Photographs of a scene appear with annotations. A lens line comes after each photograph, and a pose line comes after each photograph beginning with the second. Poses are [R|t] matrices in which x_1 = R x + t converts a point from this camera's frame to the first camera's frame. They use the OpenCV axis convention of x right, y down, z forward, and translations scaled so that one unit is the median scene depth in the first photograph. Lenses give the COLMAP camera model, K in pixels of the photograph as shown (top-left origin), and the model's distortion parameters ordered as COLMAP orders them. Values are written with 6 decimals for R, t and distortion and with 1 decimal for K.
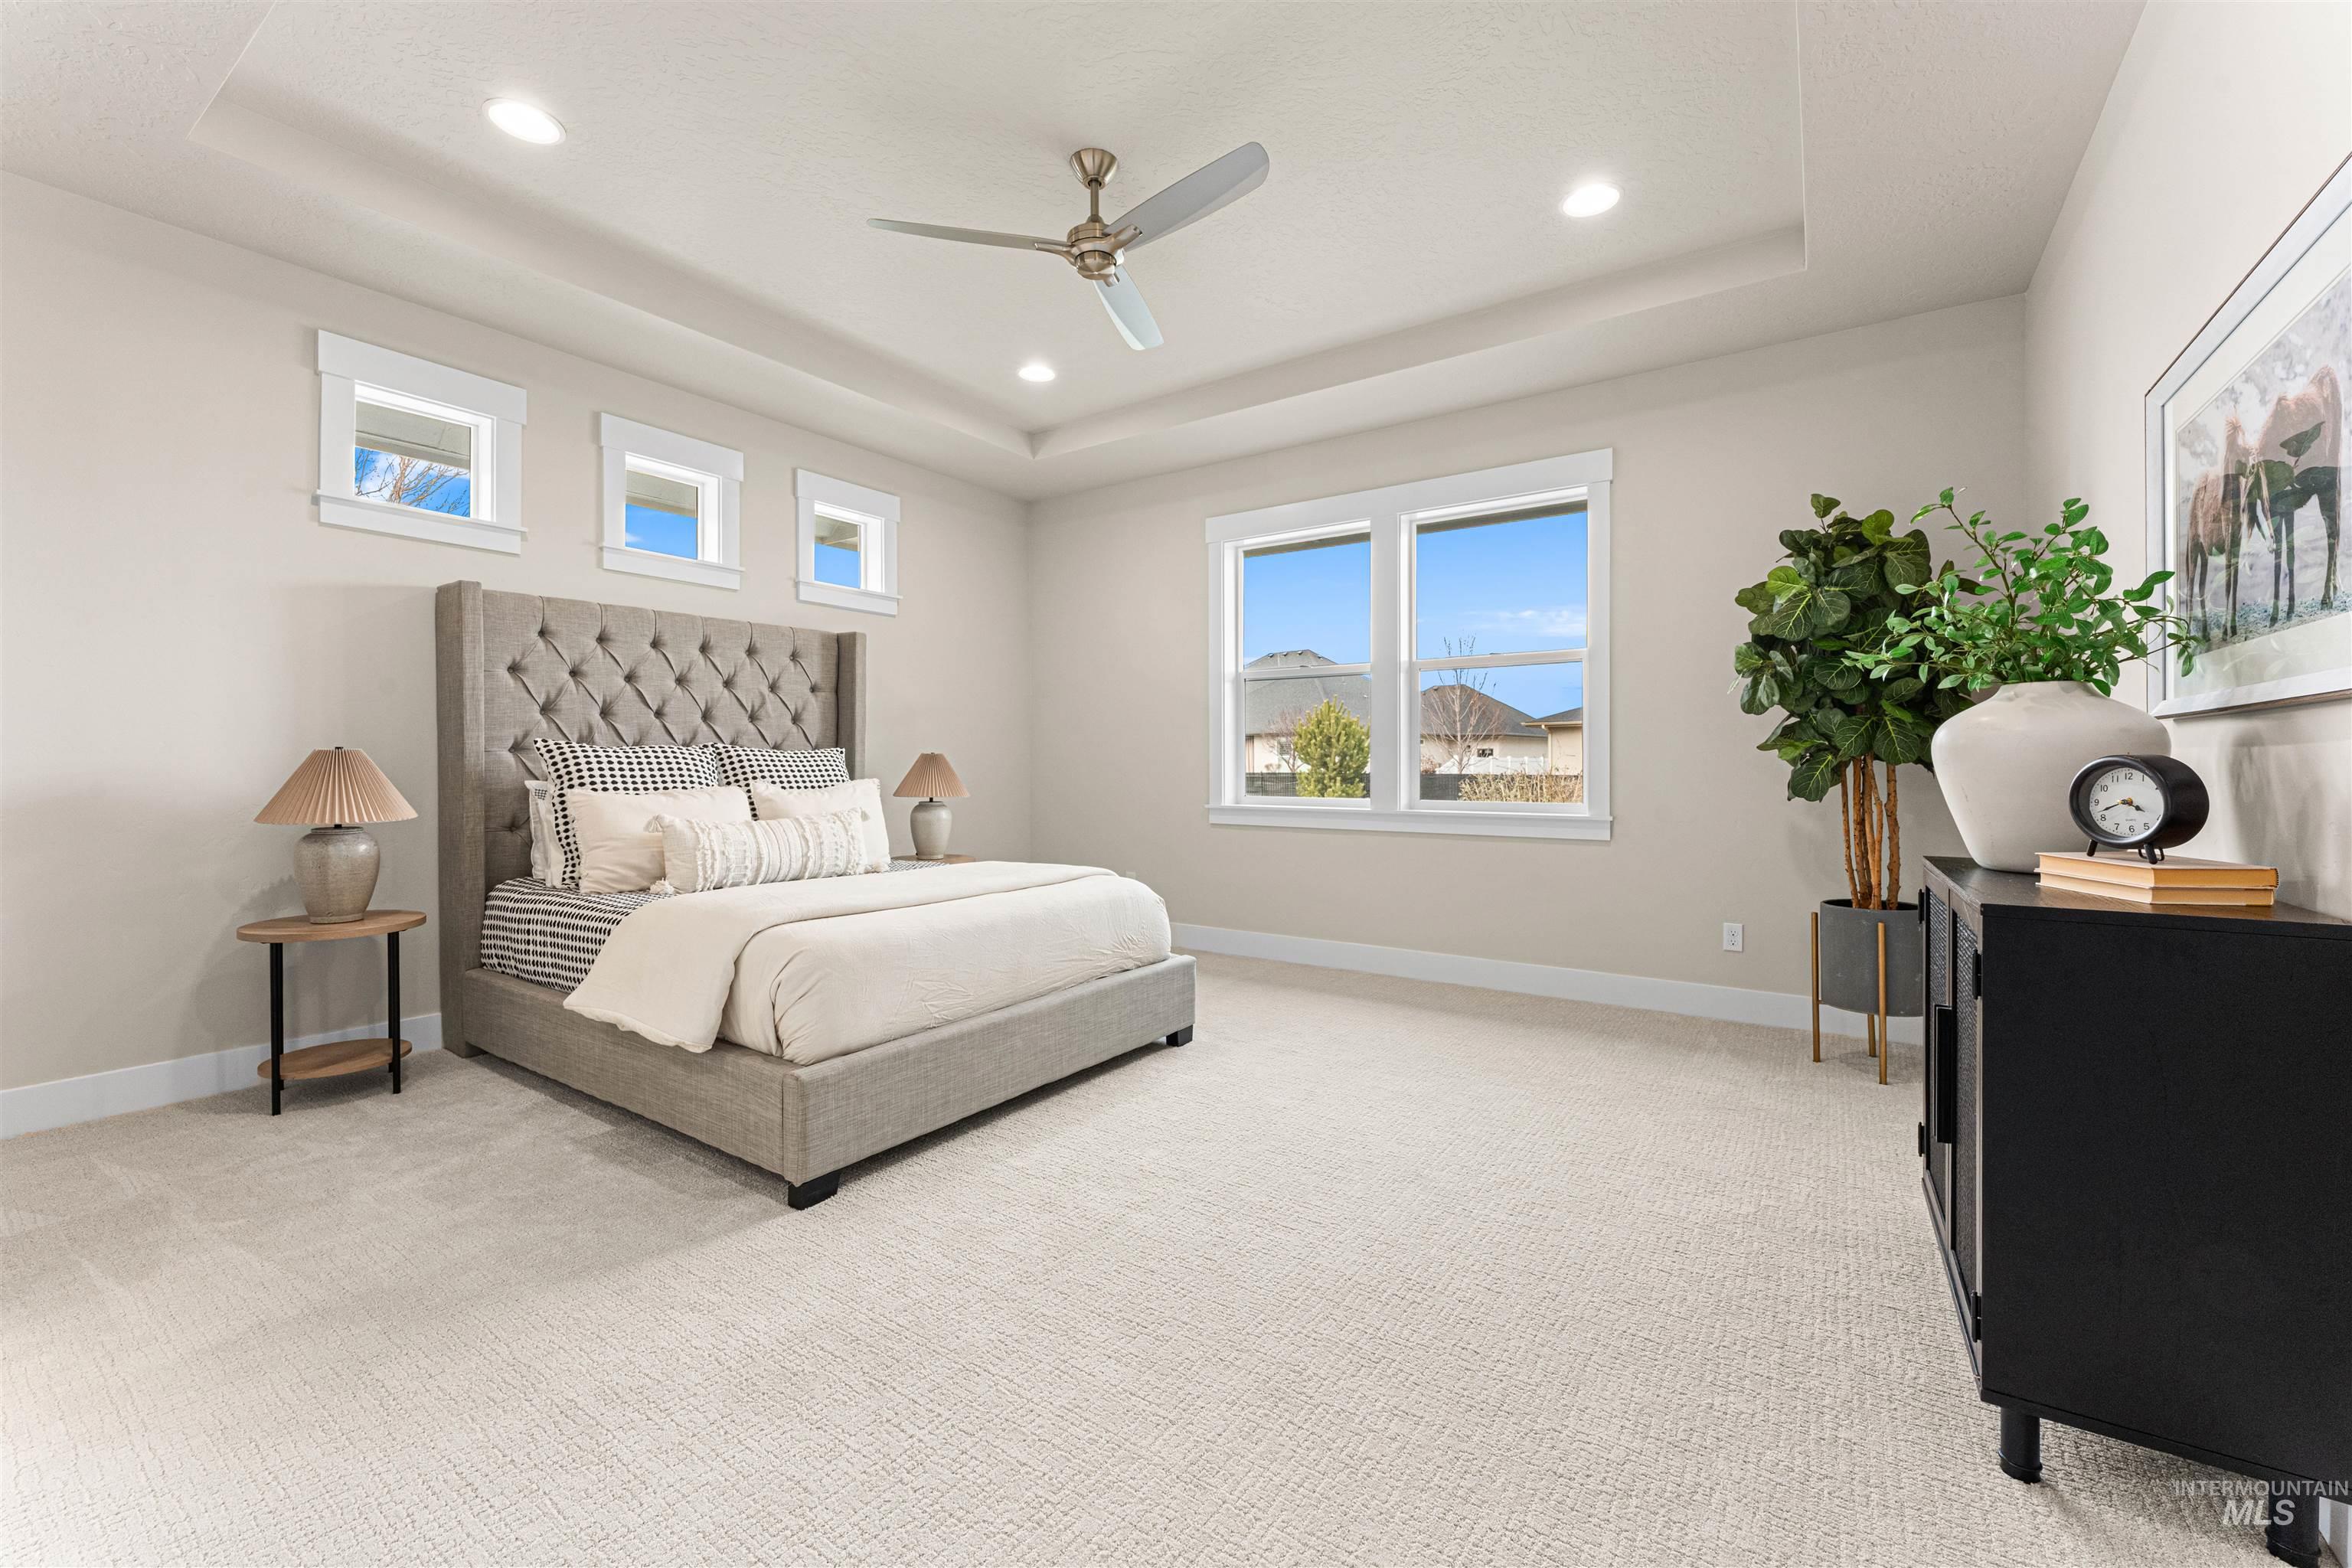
lens RADIAL K [[950.6, 0, 1177.0], [0, 950.6, 776.5], [0, 0, 1]] dist [0.003164, -0.001258]
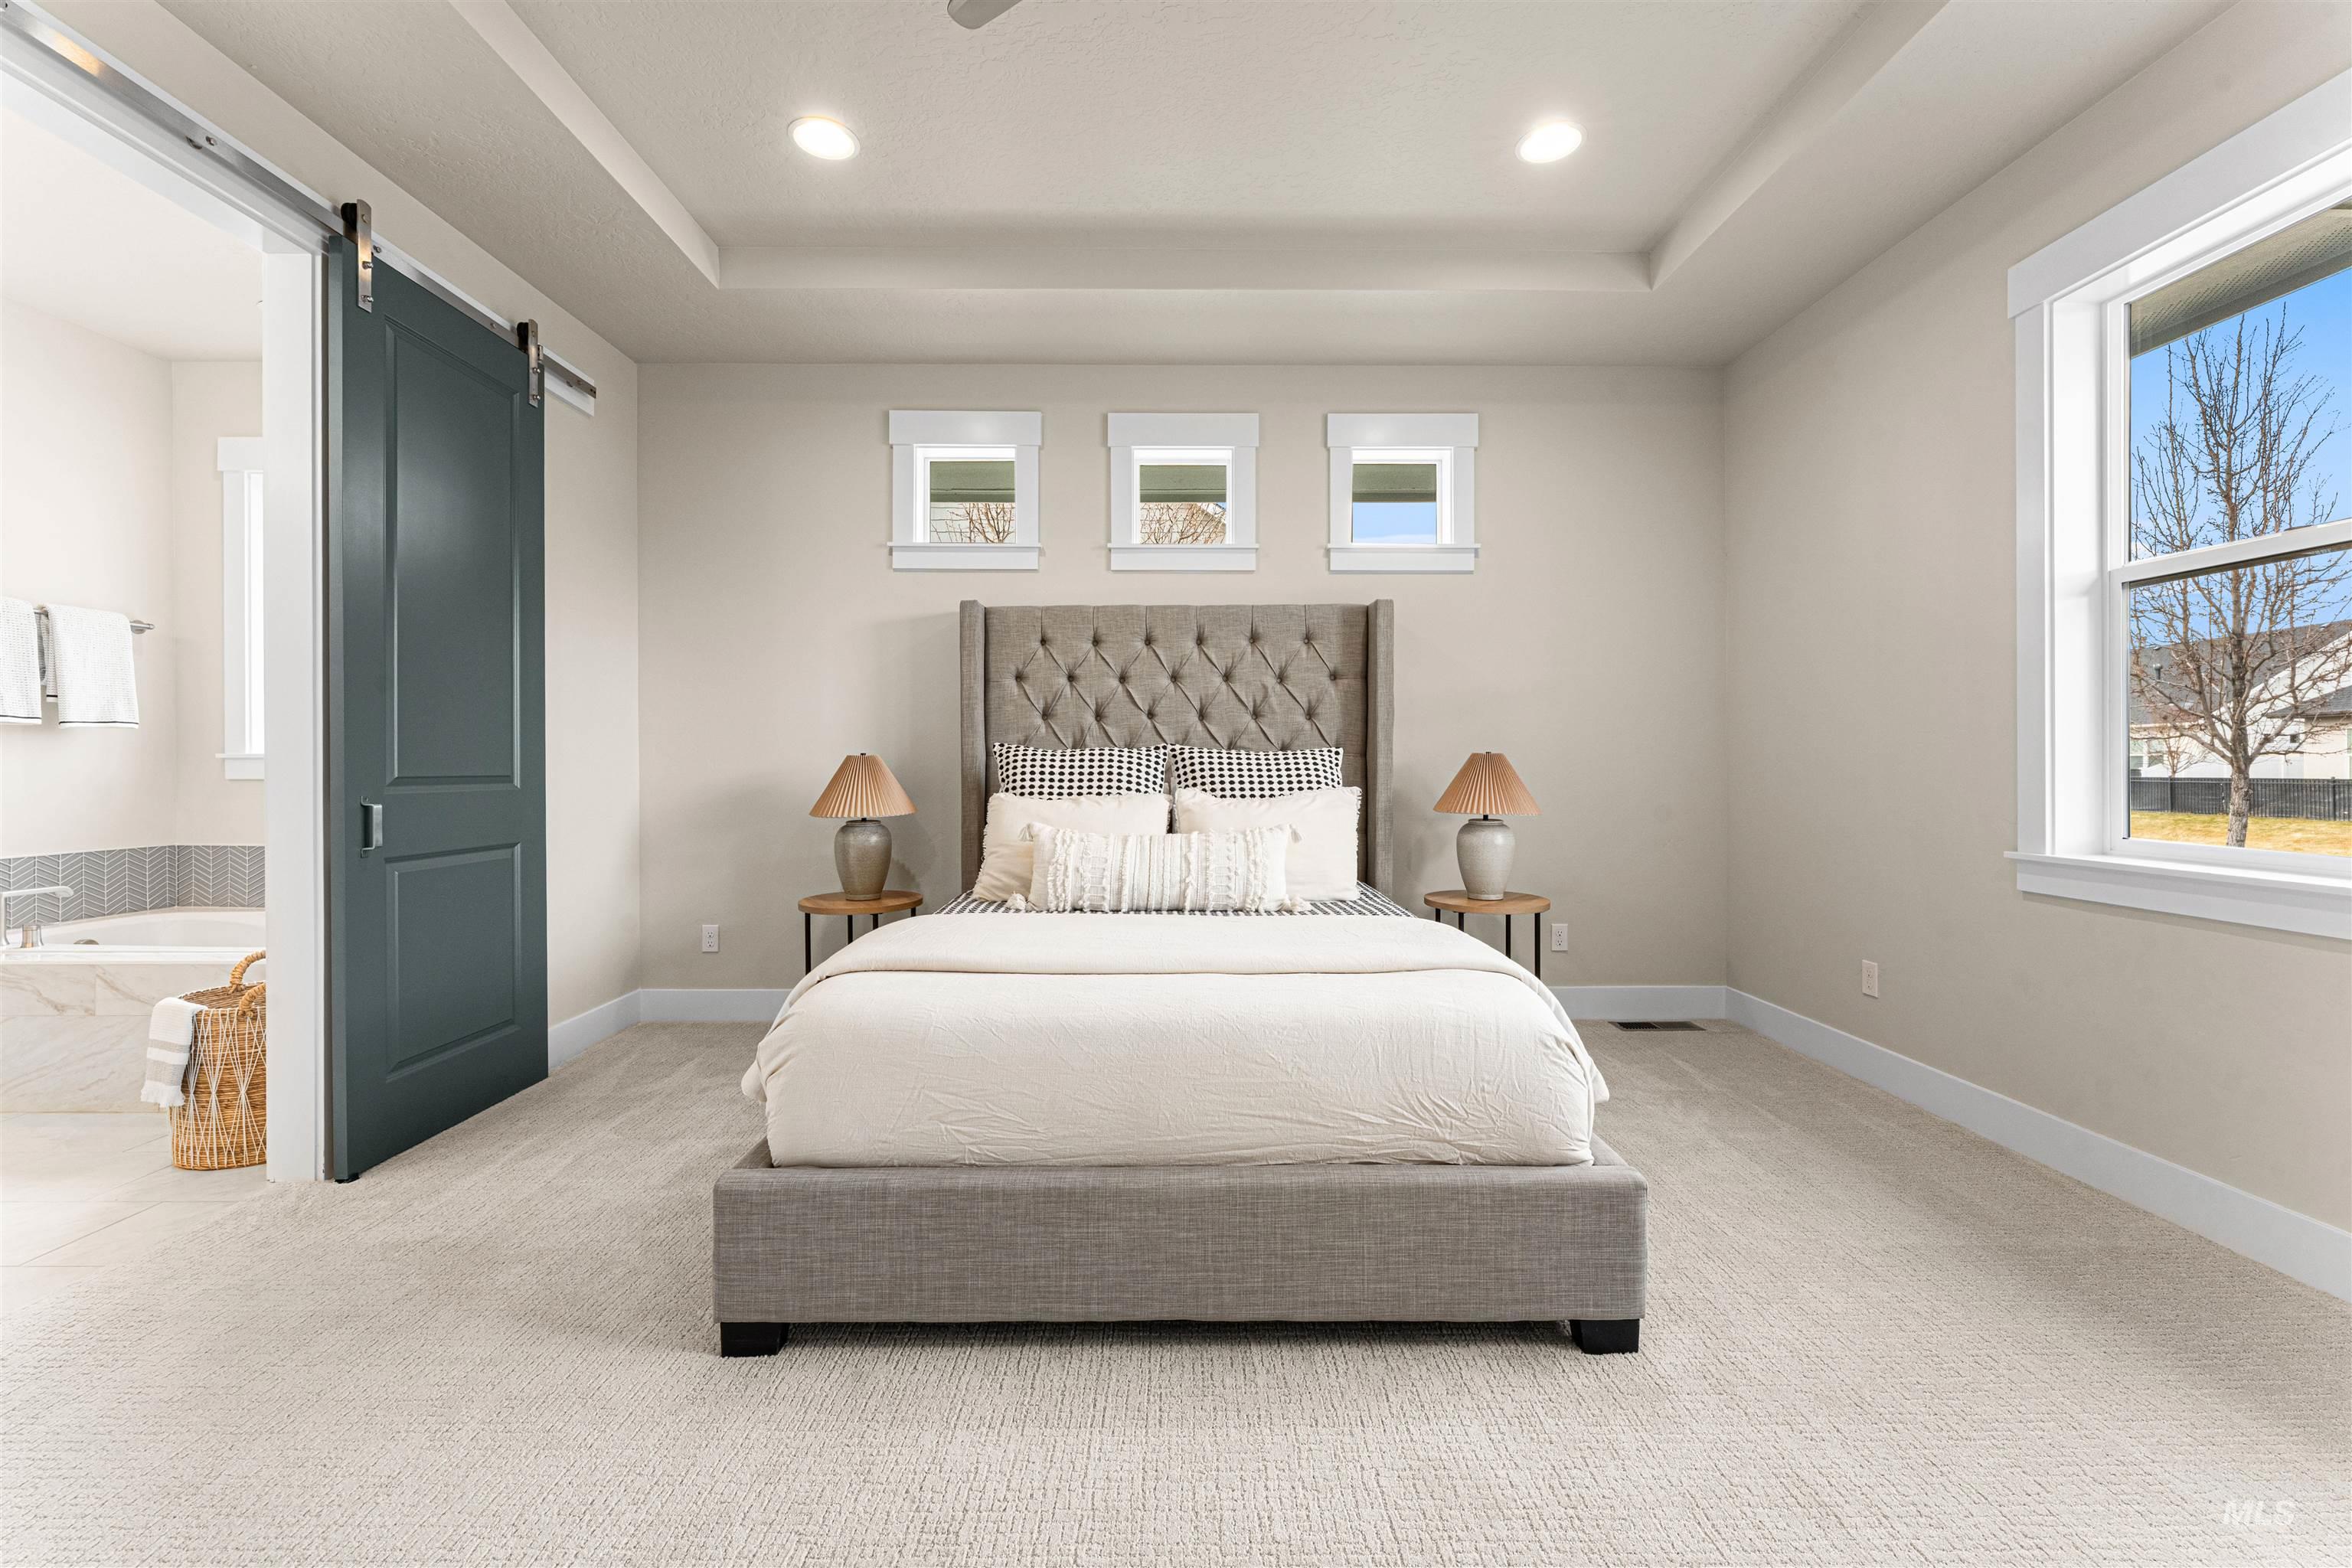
lens RADIAL K [[950.6, 0, 1175.1], [0, 950.6, 771.4], [0, 0, 1]] dist [0.003164, -0.001258]
pose [[0.573577, 0.007233, -0.819120, 0.260443], [-0.010393, 0.999945, 0.001553, -0.011491], [0.819086, 0.007622, 0.573621, 0.510113]]
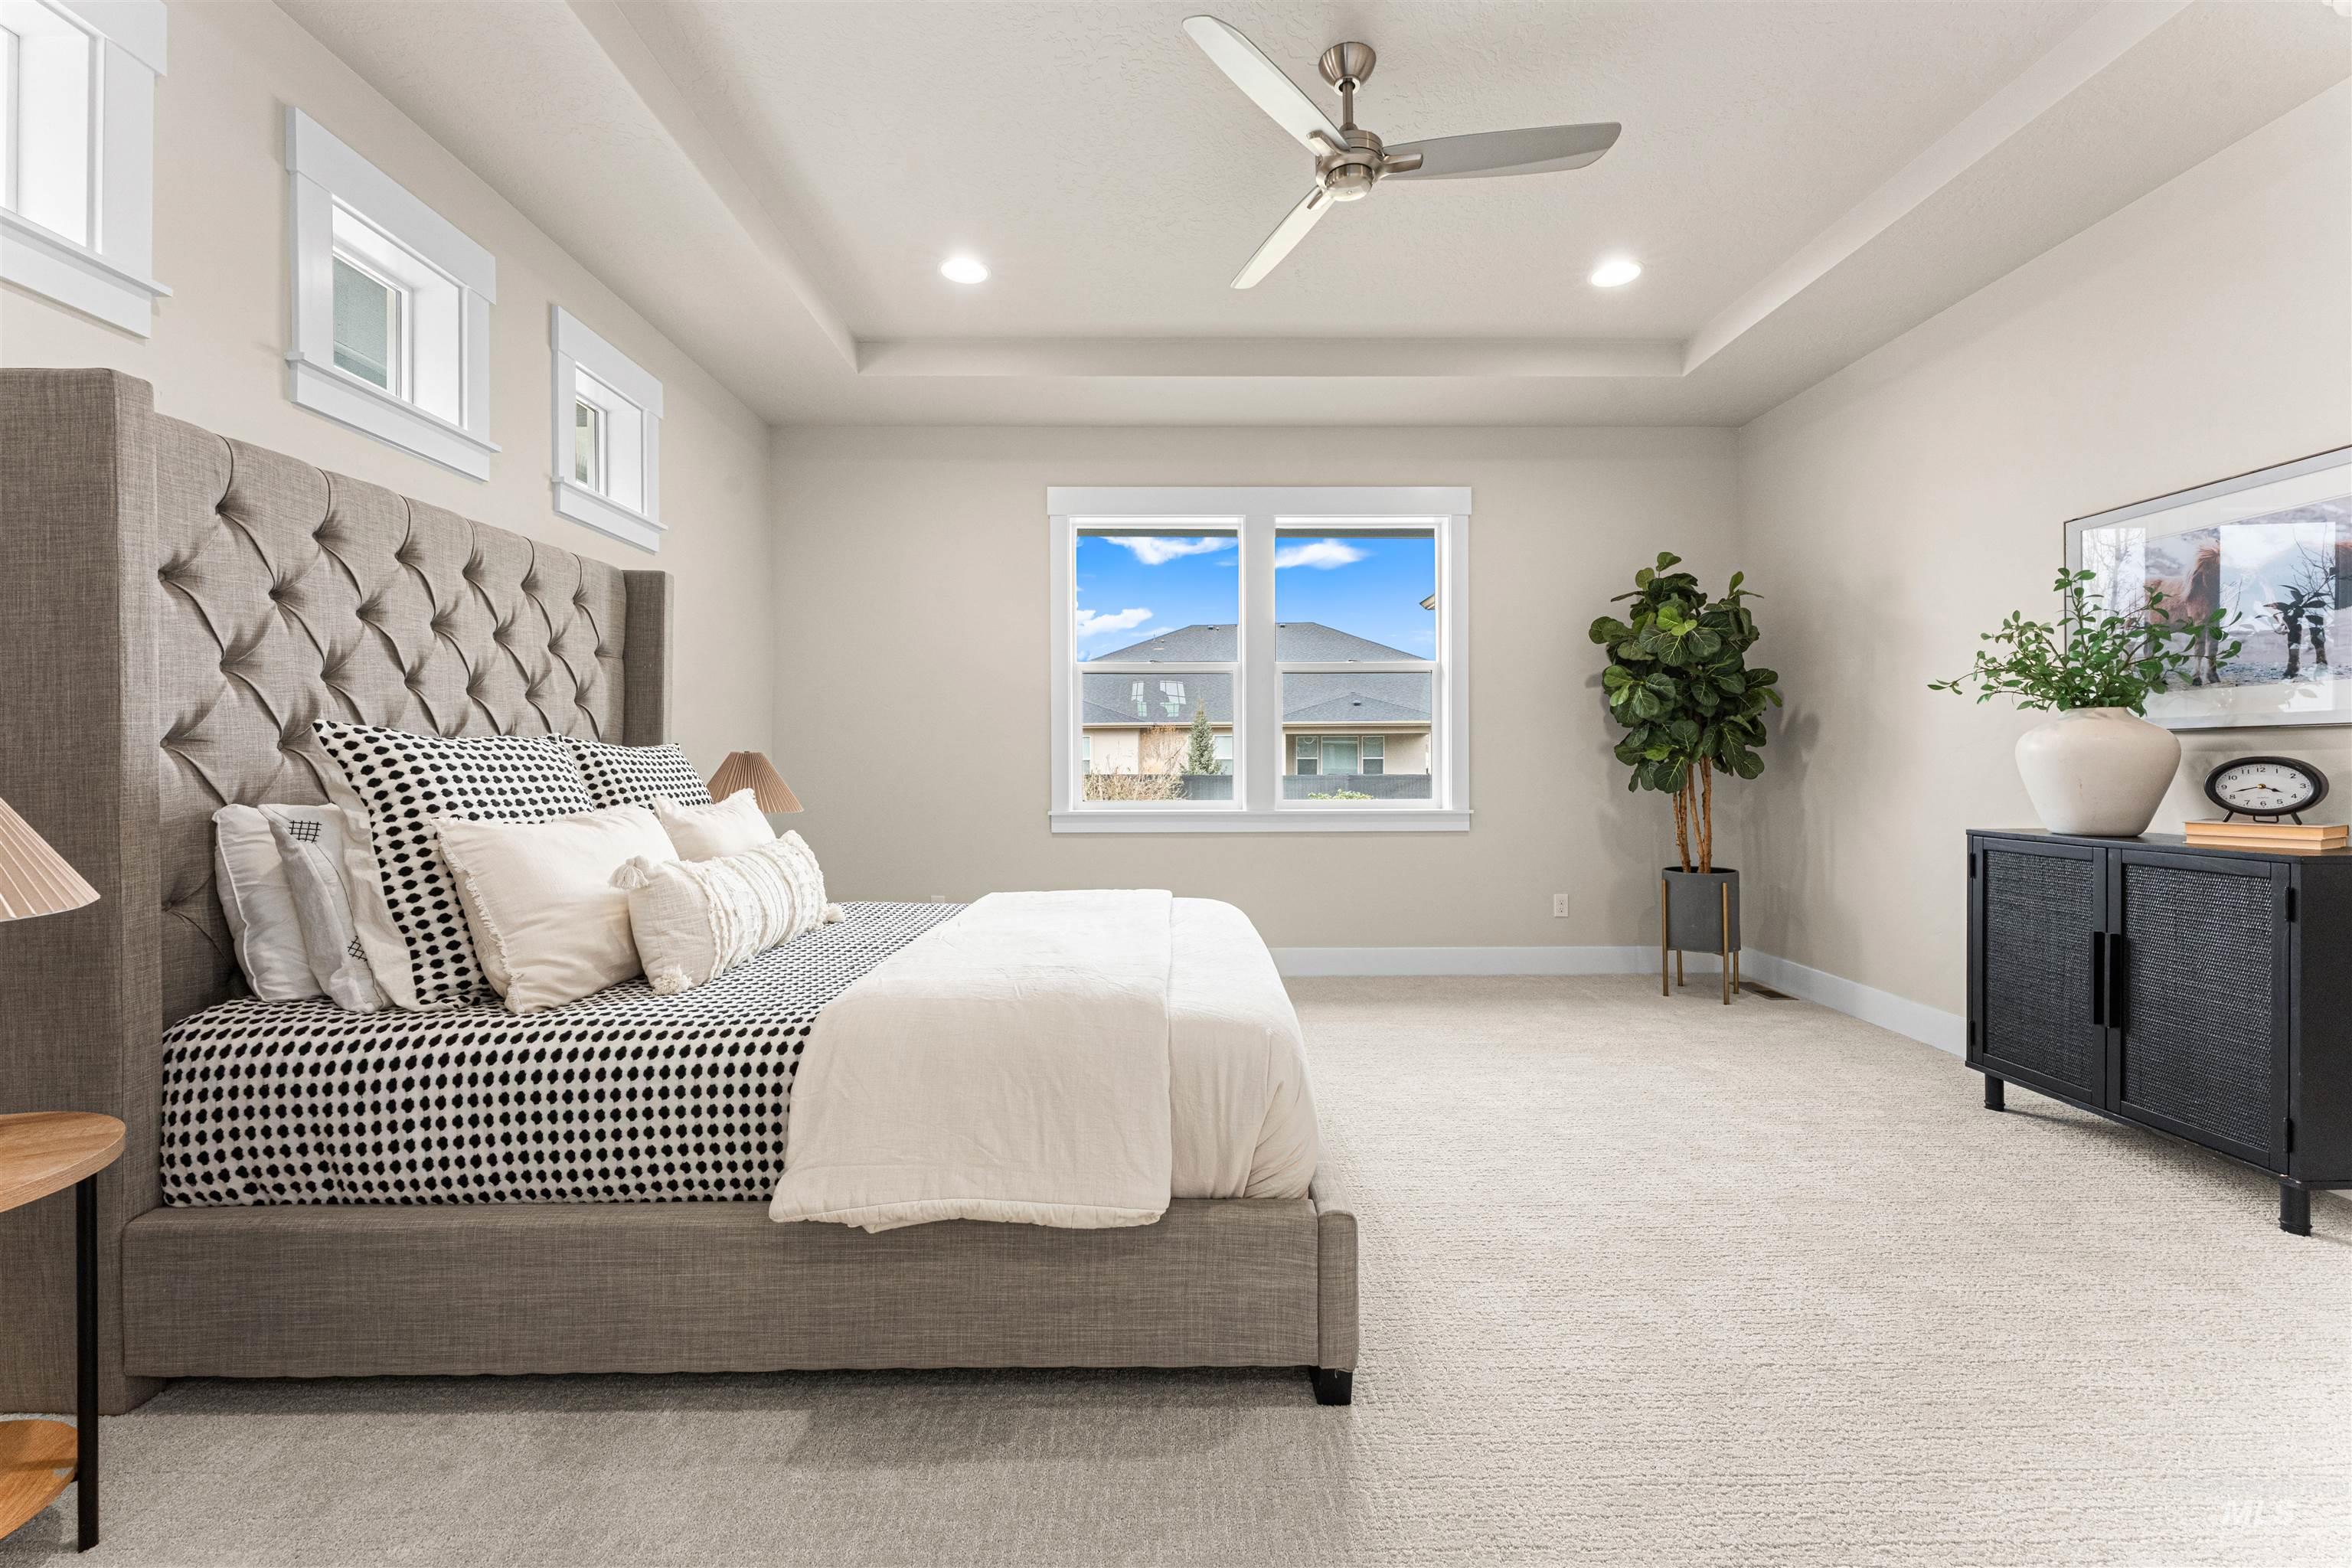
lens RADIAL K [[950.6, 0, 1174.1], [0, 950.6, 774.2], [0, 0, 1]] dist [0.003164, -0.001258]
pose [[0.816069, -0.010055, 0.577867, -0.536193], [0.011211, 0.999936, 0.001567, -0.006345], [-0.577846, 0.005200, 0.816129, 0.297434]]
